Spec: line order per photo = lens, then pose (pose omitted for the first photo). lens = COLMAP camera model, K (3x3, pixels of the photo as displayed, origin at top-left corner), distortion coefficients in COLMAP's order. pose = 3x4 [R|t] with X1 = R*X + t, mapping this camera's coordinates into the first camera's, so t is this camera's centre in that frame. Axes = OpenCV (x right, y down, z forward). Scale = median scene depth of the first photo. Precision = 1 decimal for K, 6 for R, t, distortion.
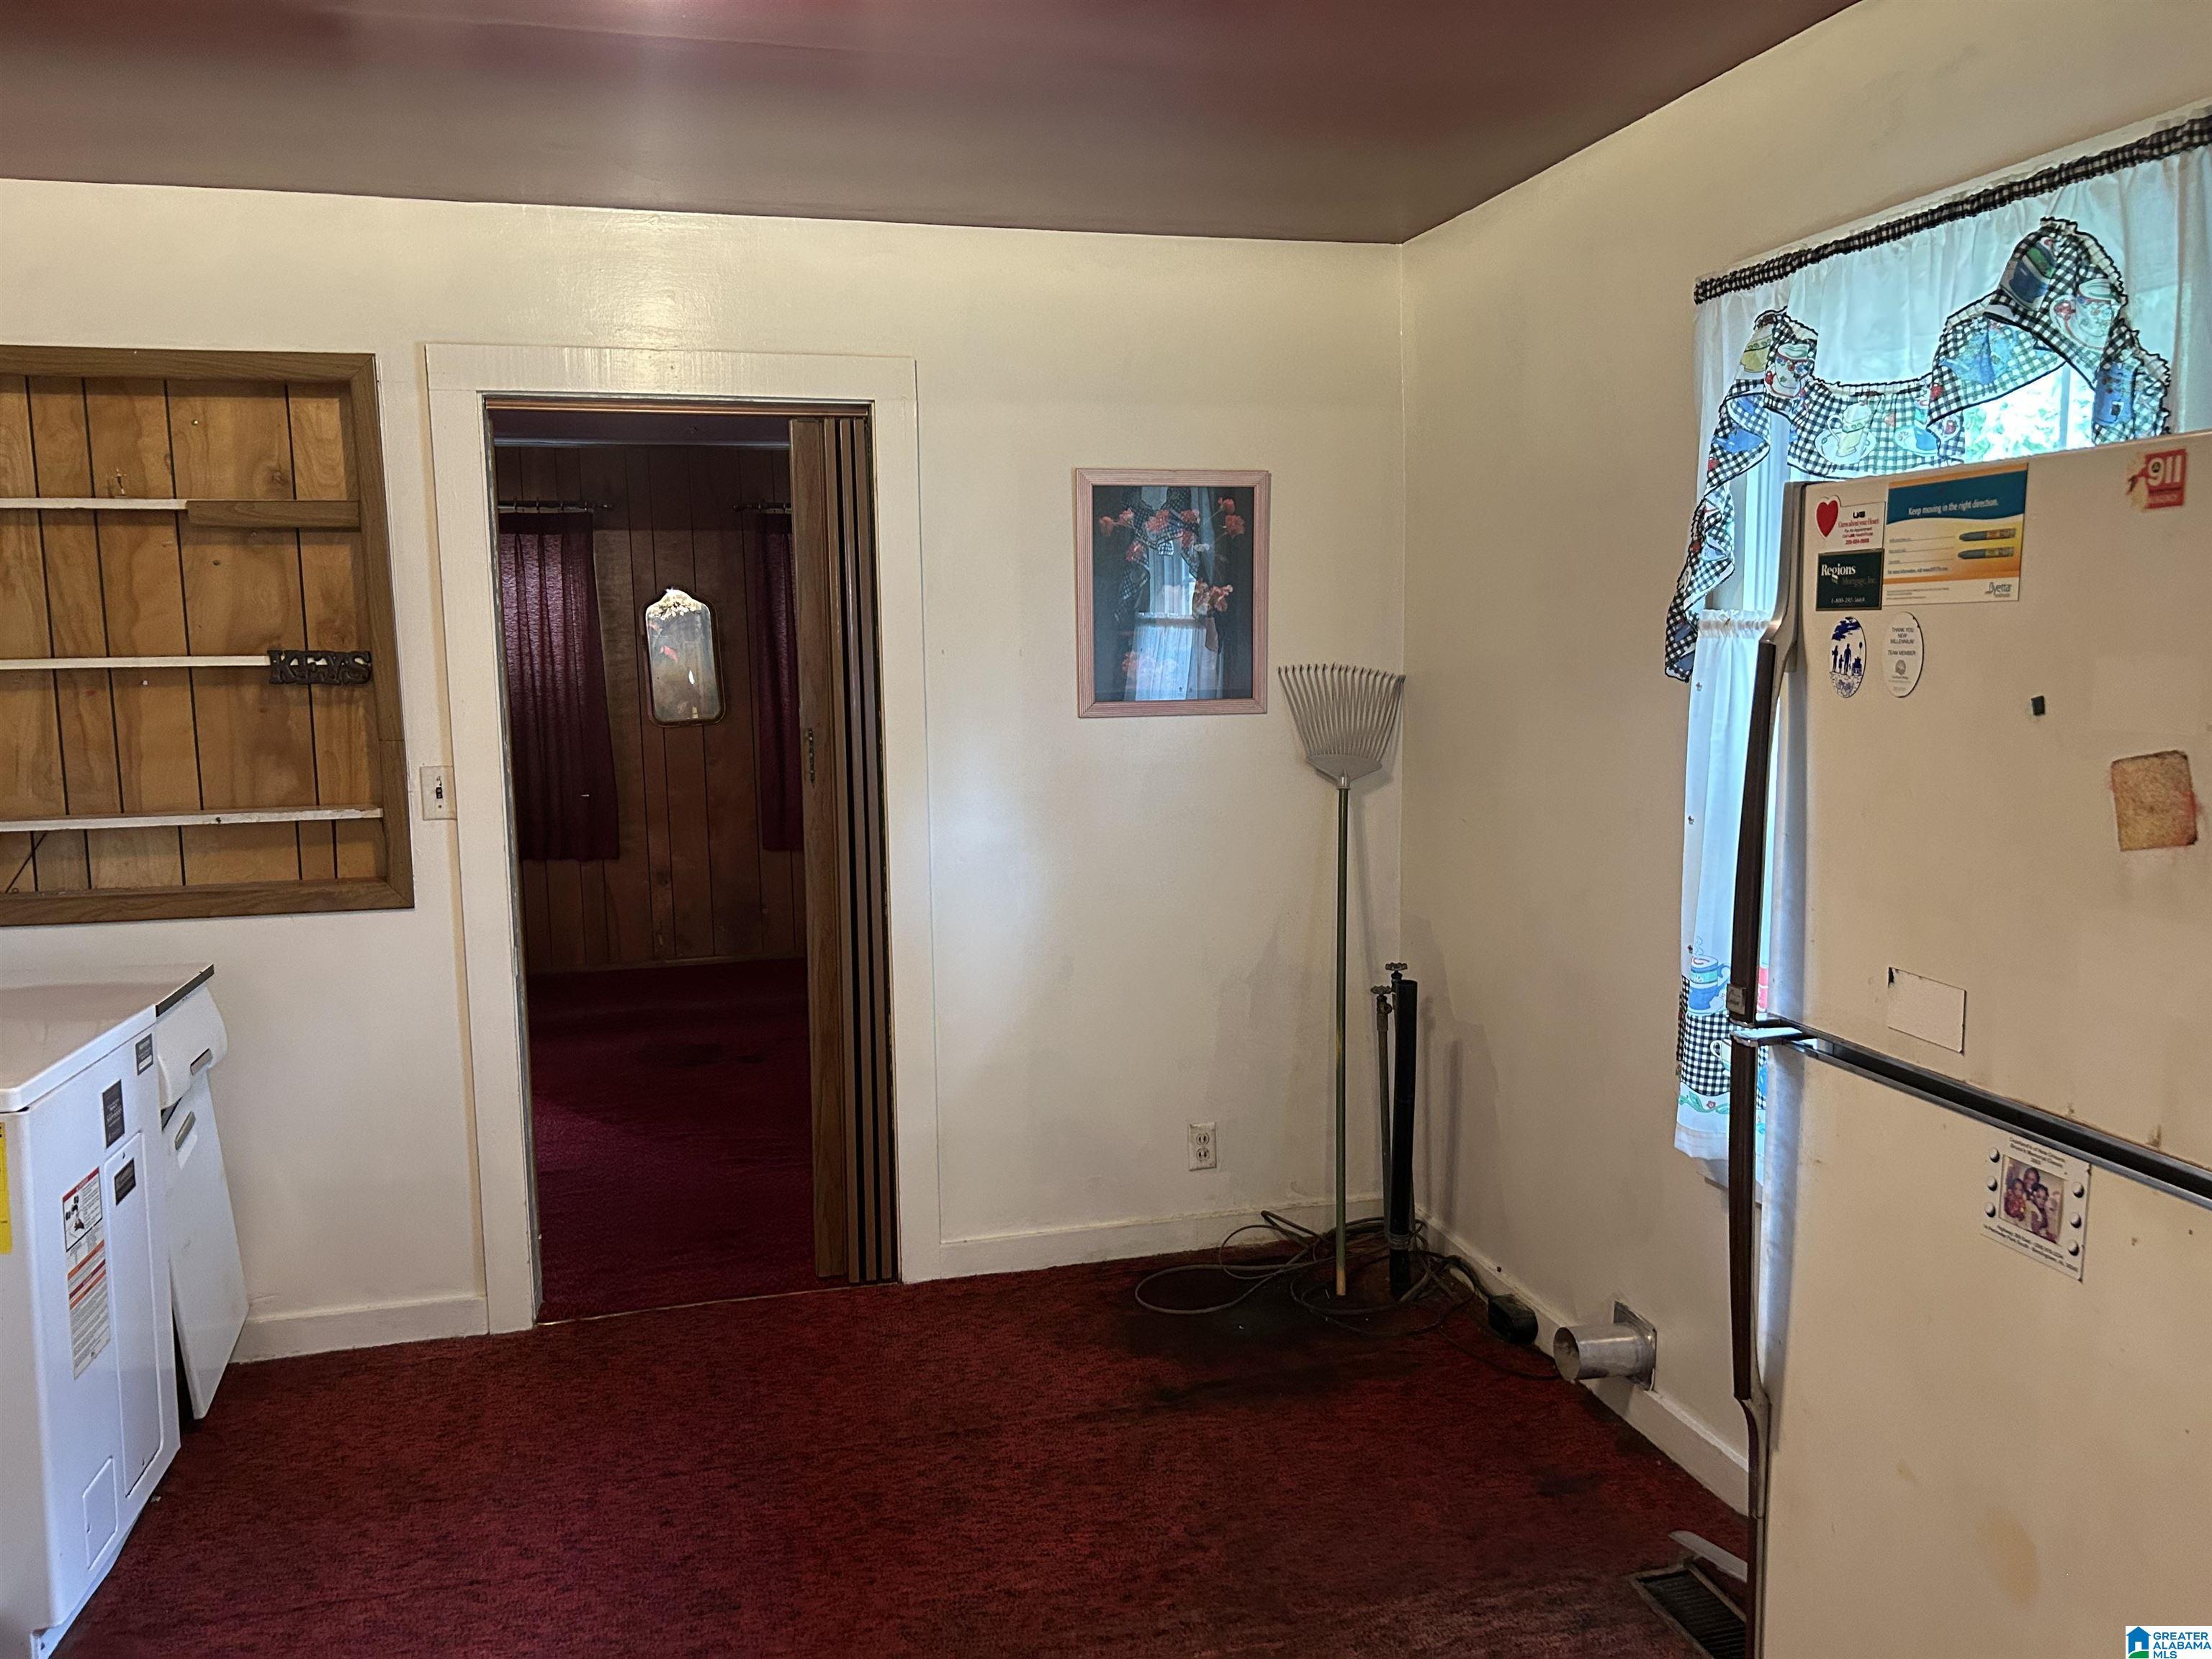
lens RADIAL K [[1671.4, 0, 1104.8], [0, 1671.4, 835.5], [0, 0, 1]] dist [0.054866, 0.002163]
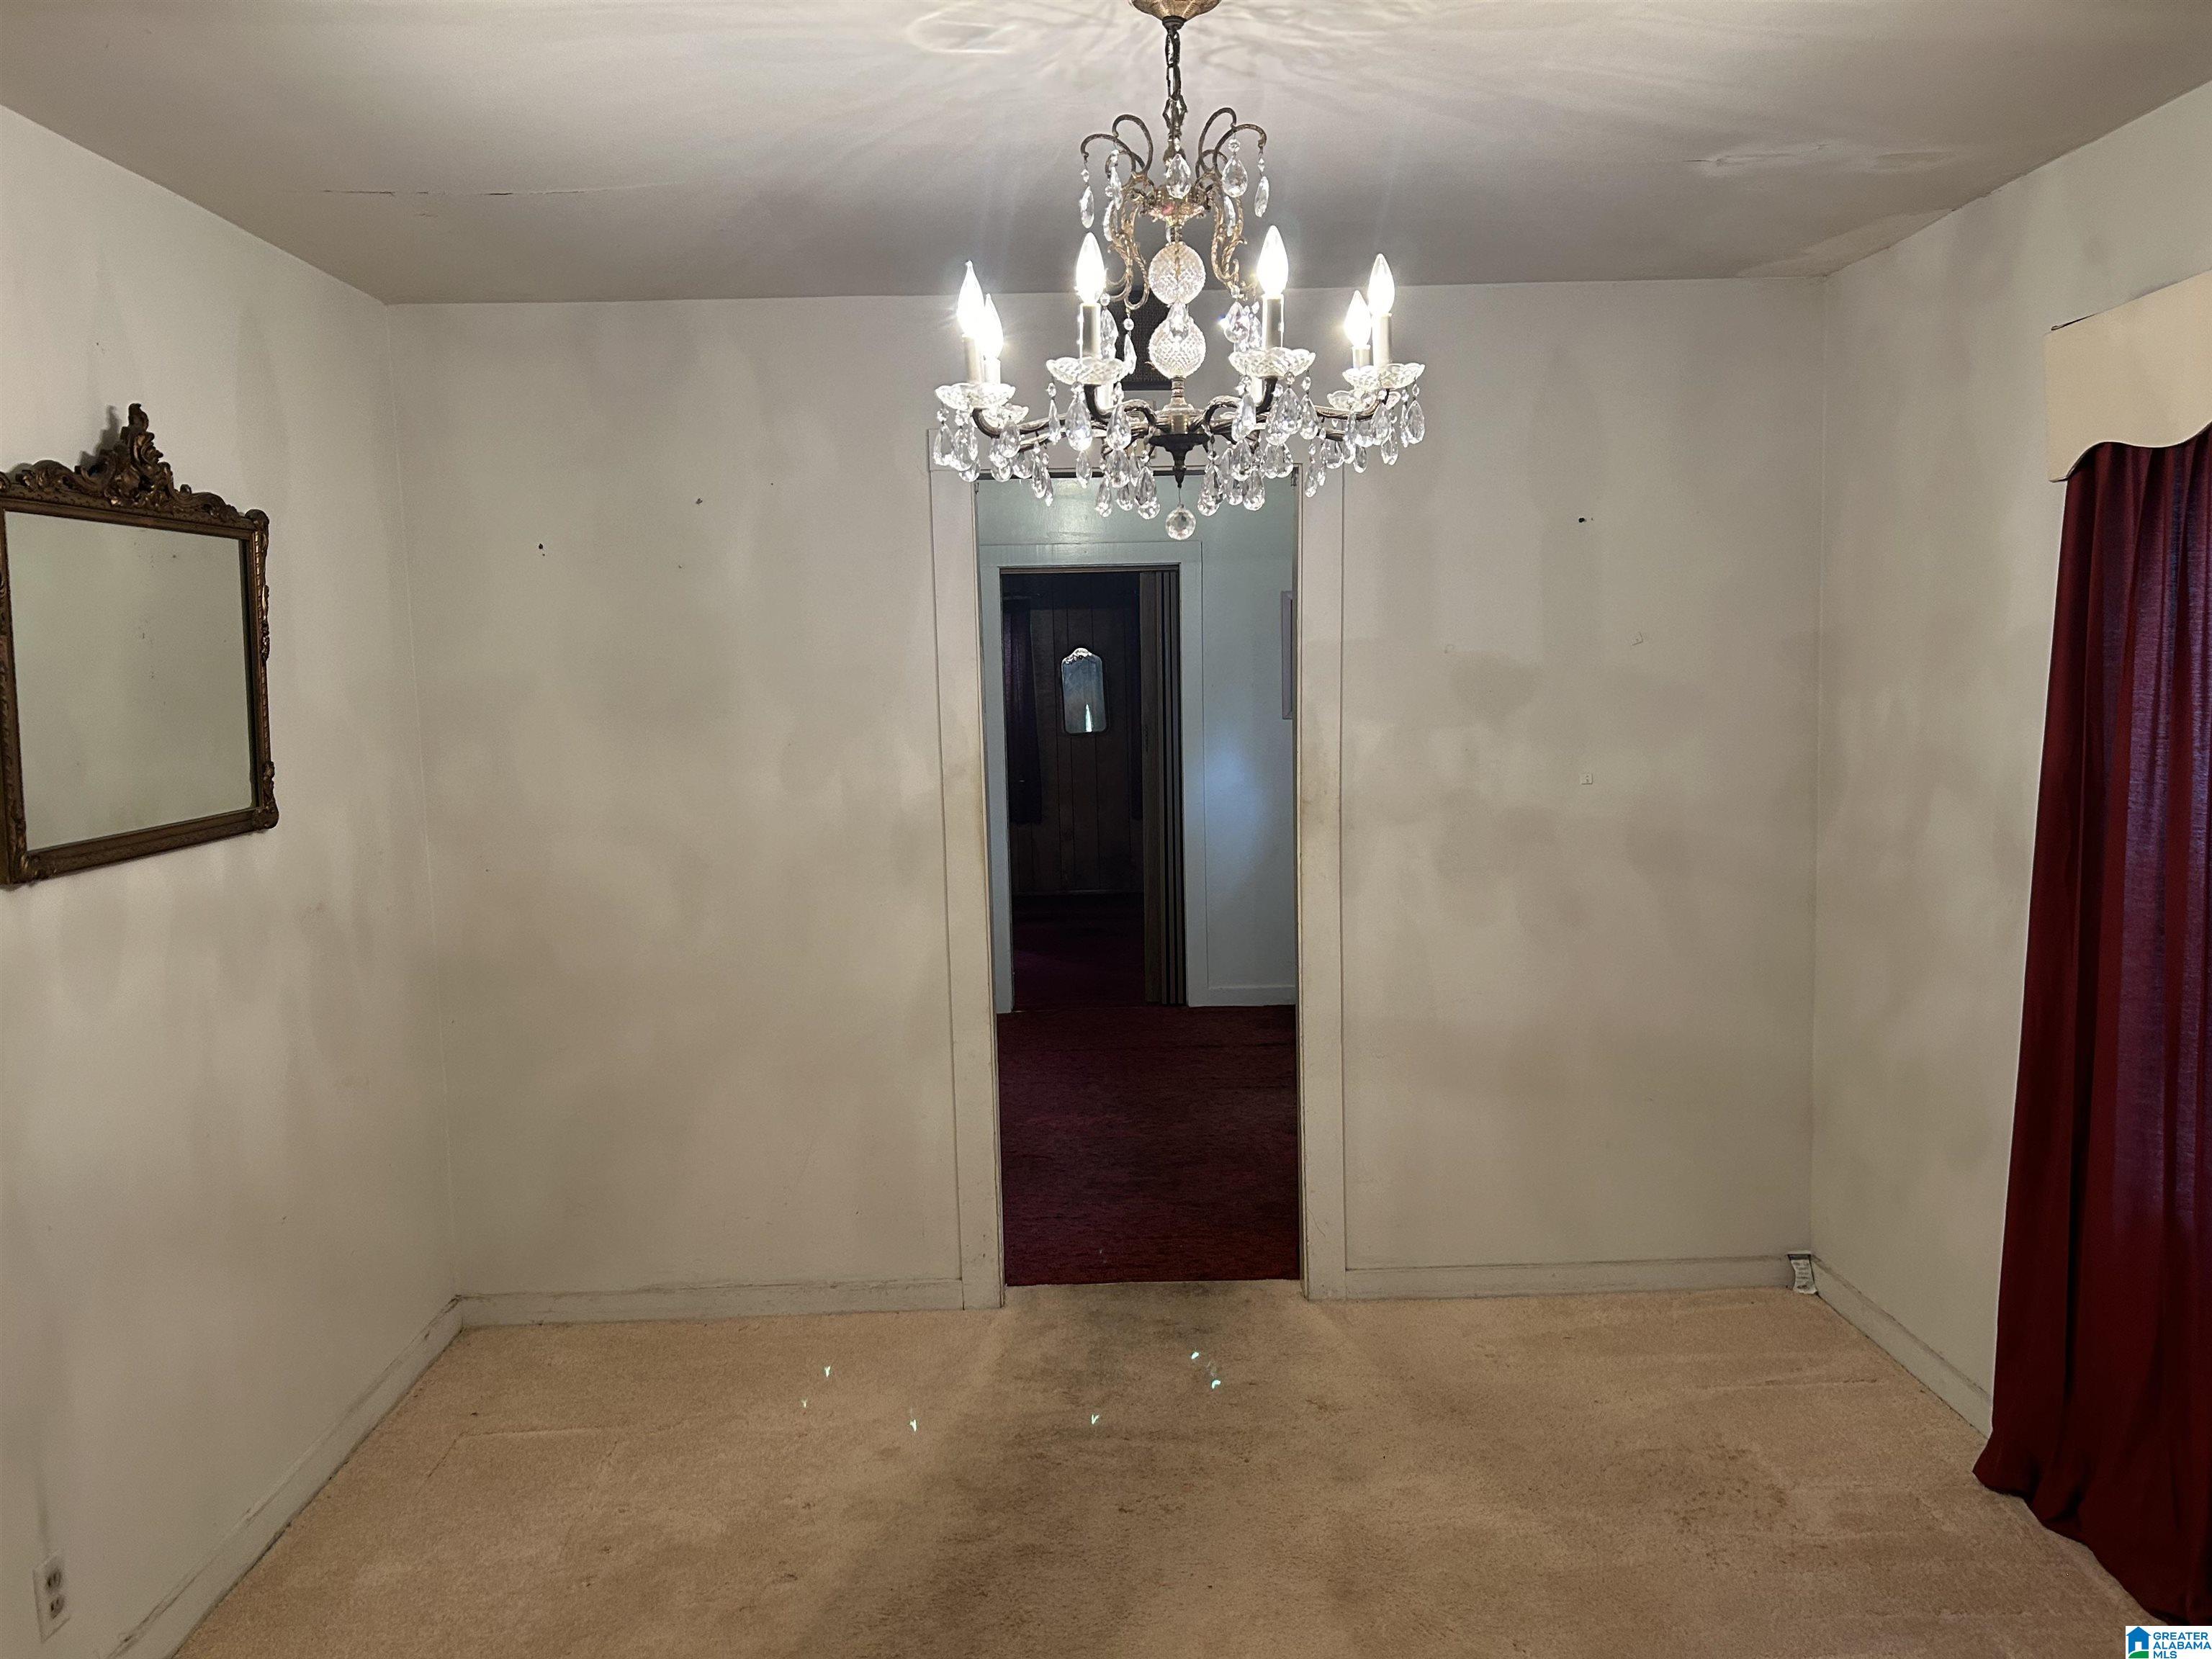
lens RADIAL K [[1671.4, 0, 1103.1], [0, 1671.4, 831.6], [0, 0, 1]] dist [0.054866, 0.002163]
pose [[0.973379, 0.016003, -0.228640, 0.226477], [-0.021360, 0.999552, -0.020972, 0.103958], [0.228202, 0.025297, 0.973285, -0.930088]]
